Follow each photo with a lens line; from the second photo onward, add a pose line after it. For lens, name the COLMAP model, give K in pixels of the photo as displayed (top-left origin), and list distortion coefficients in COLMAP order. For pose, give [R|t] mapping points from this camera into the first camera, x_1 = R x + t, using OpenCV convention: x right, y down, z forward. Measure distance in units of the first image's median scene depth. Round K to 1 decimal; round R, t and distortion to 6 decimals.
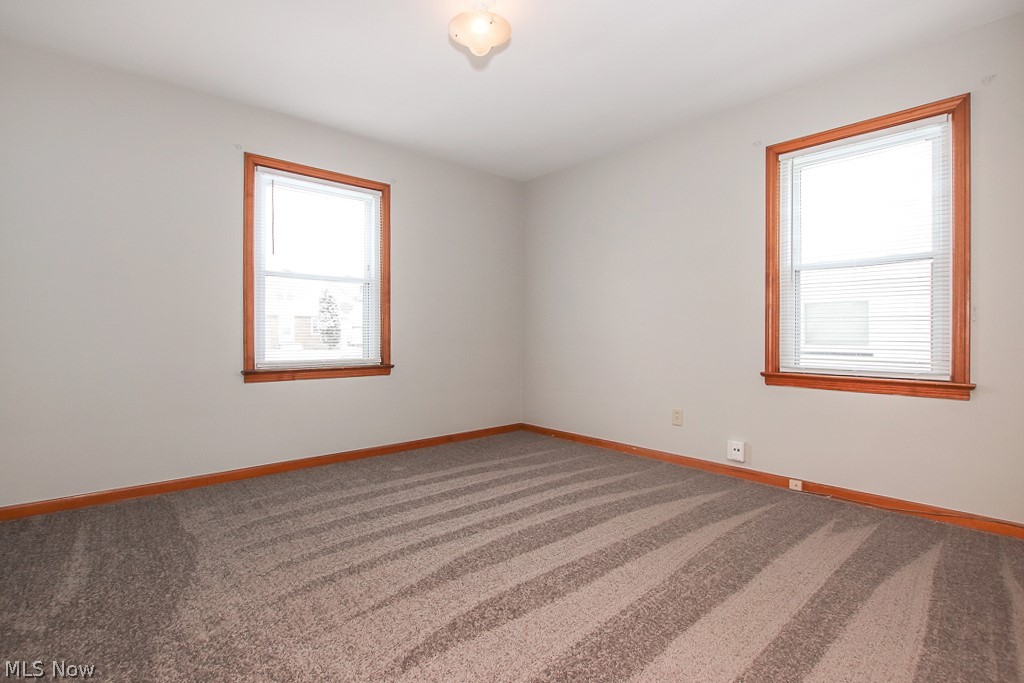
lens RADIAL K [[467.6, 0, 512.0], [0, 467.6, 341.5], [0, 0, 1]] dist [0.000769, 0.000060]
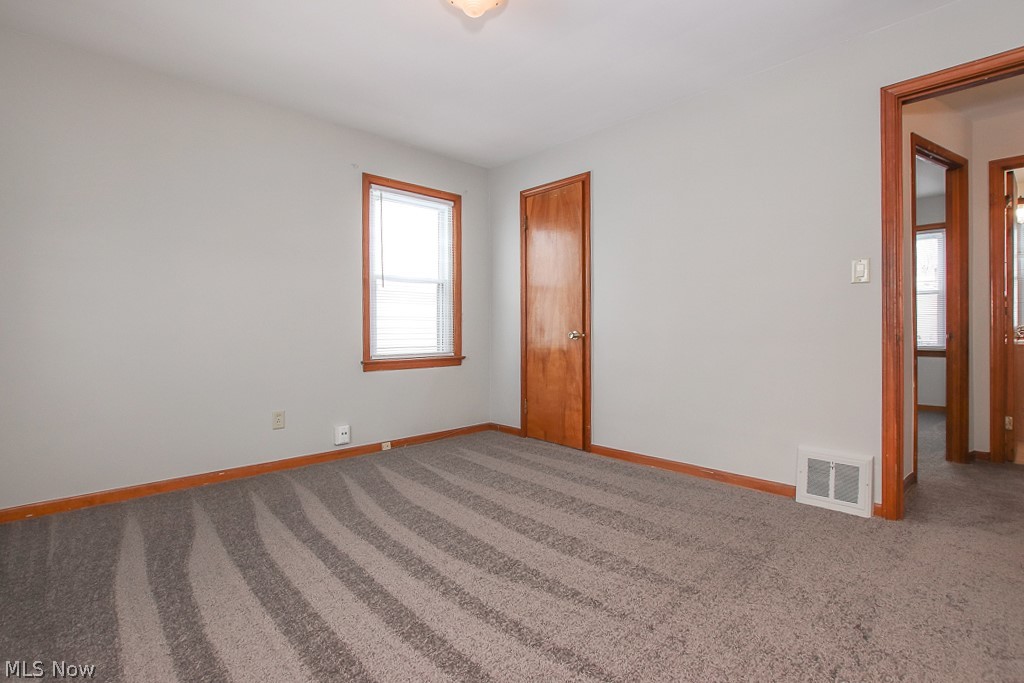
lens RADIAL K [[482.0, 0, 506.8], [0, 482.0, 331.2], [0, 0, 1]] dist [-0.017360, 0.000170]
pose [[-0.006534, -0.005540, 0.999963, -0.704314], [0.017860, 0.999824, 0.005656, -0.010759], [-0.999819, 0.017897, -0.006434, 0.661868]]
